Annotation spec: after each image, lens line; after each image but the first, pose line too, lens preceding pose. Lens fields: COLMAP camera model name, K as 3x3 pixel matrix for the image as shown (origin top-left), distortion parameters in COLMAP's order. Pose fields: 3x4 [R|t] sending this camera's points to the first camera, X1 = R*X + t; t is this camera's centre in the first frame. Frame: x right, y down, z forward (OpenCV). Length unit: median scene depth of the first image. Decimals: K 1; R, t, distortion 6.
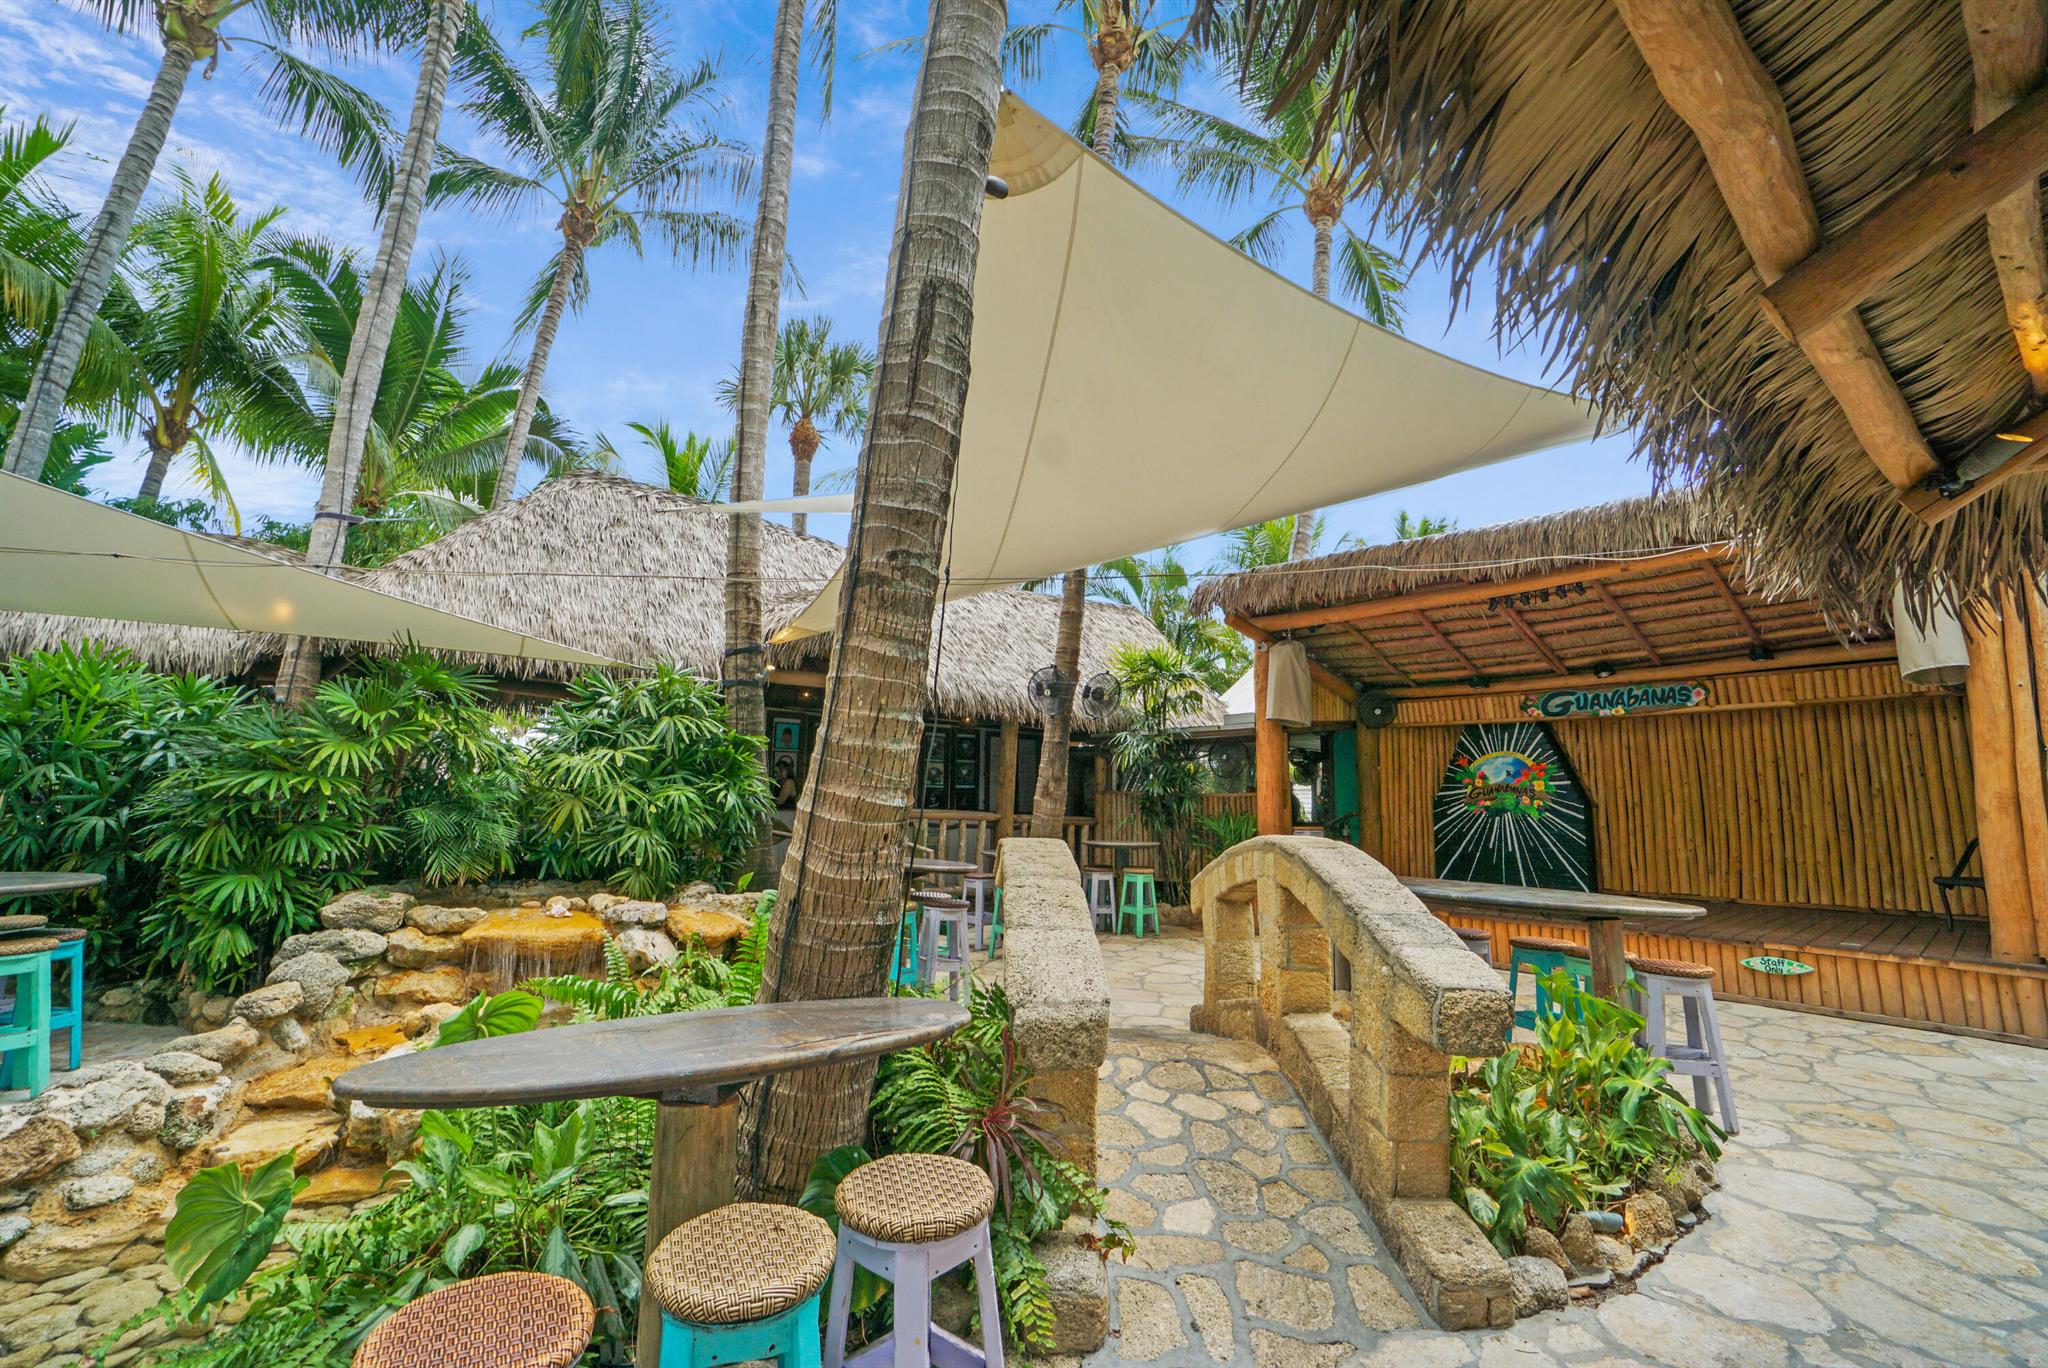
lens RADIAL K [[930.5, 0, 1024.0], [0, 930.5, 684.0], [0, 0, 1]] dist [-0.037841, -0.000127]
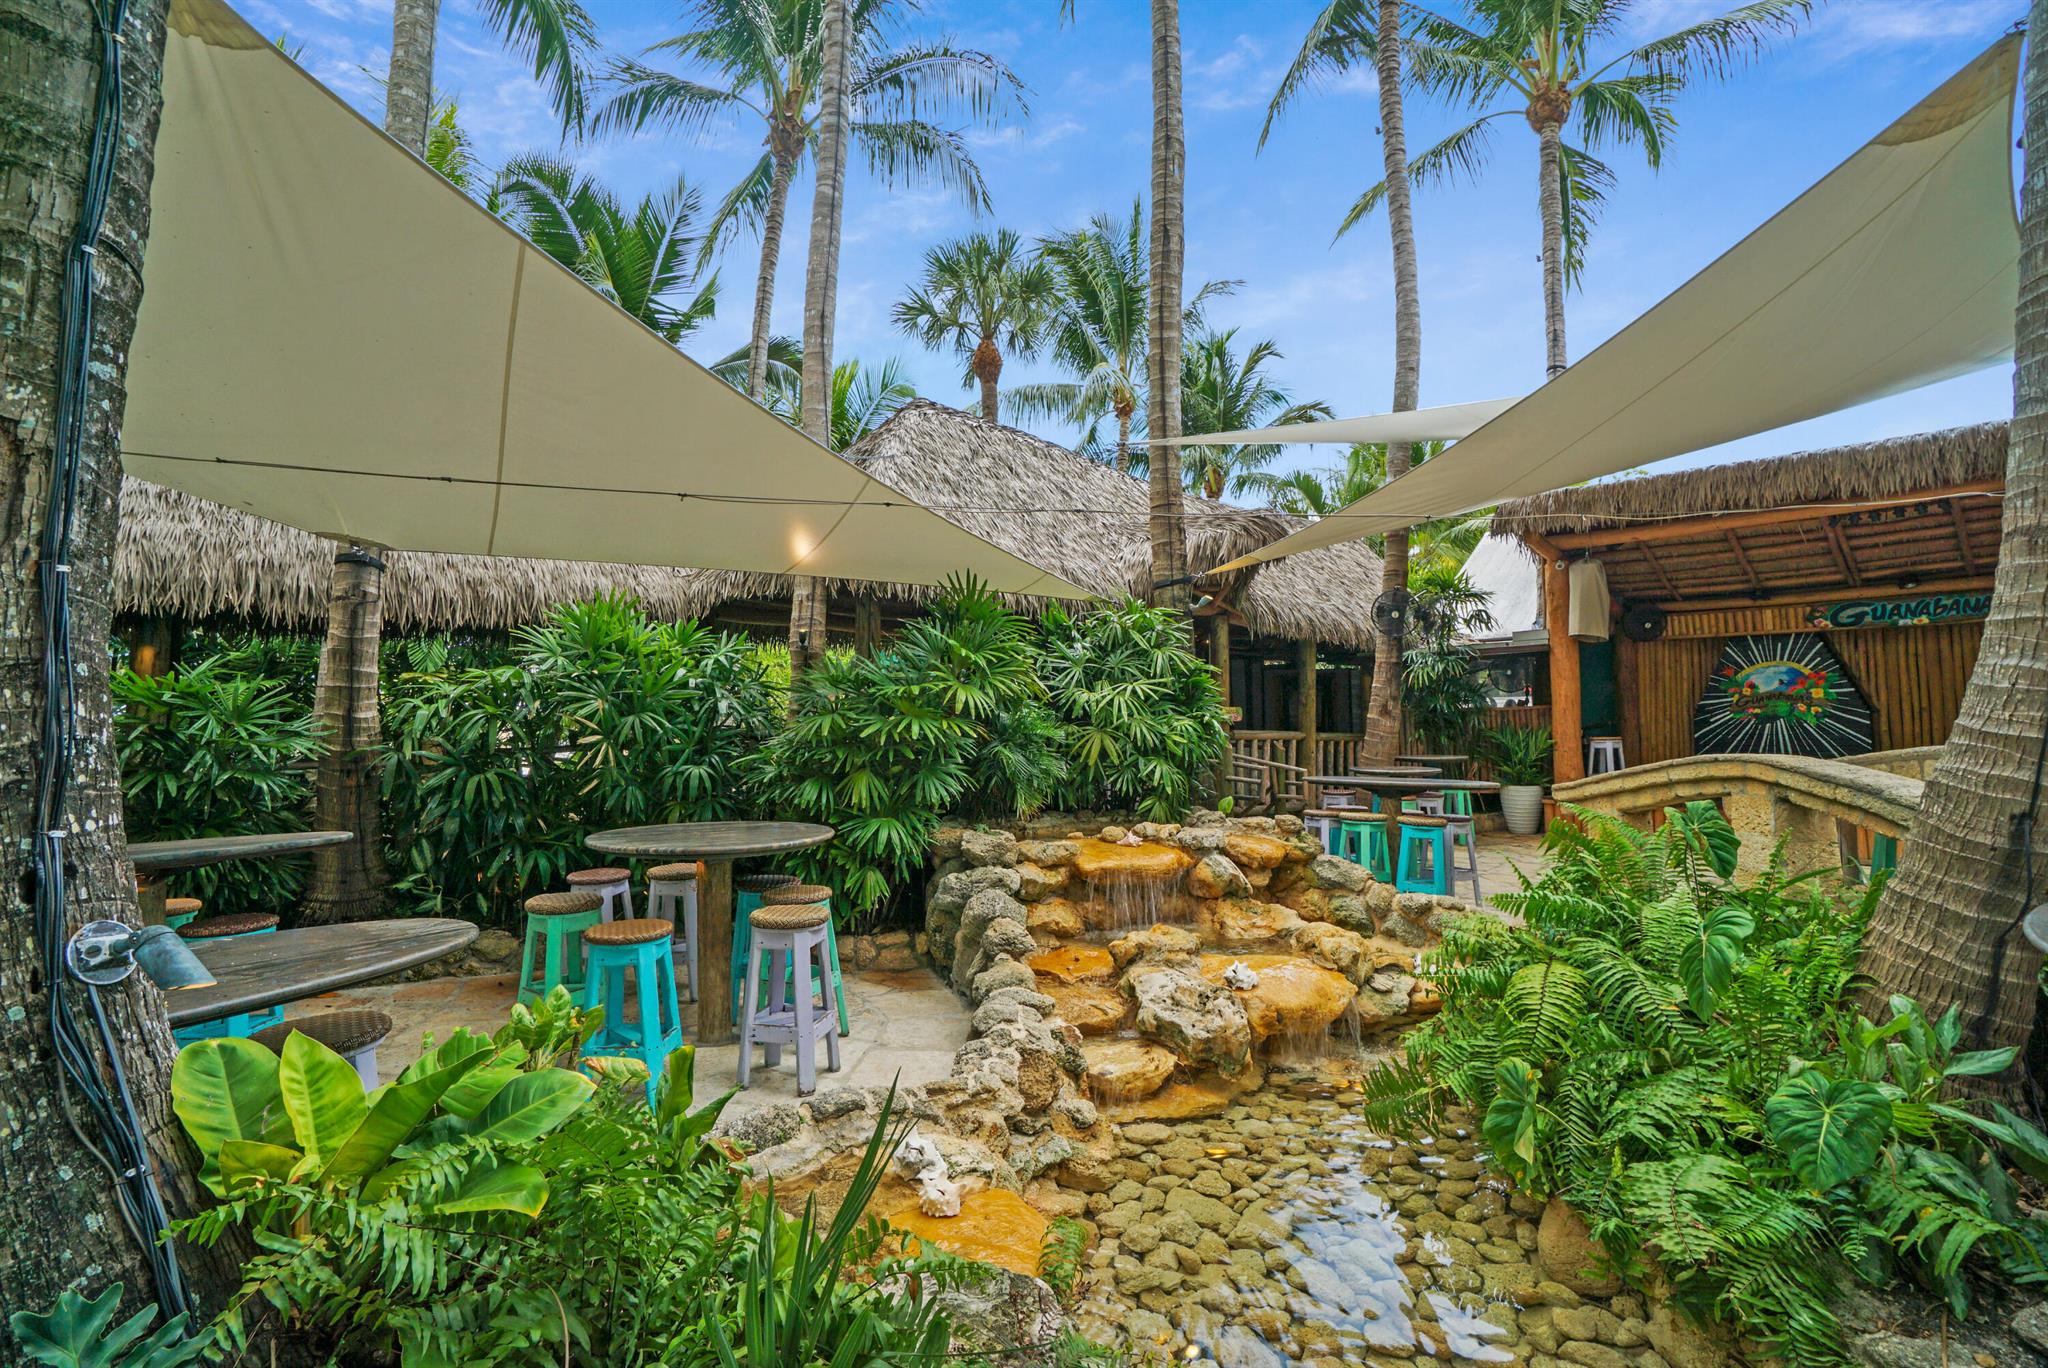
lens RADIAL K [[919.9, 0, 1024.0], [0, 919.9, 684.0], [0, 0, 1]] dist [-0.053939, 0.023359]
pose [[0.999640, -0.025668, 0.007785, -0.353252], [0.024876, 0.995738, 0.088810, -0.012841], [-0.010031, -0.088584, 0.996018, -0.006866]]
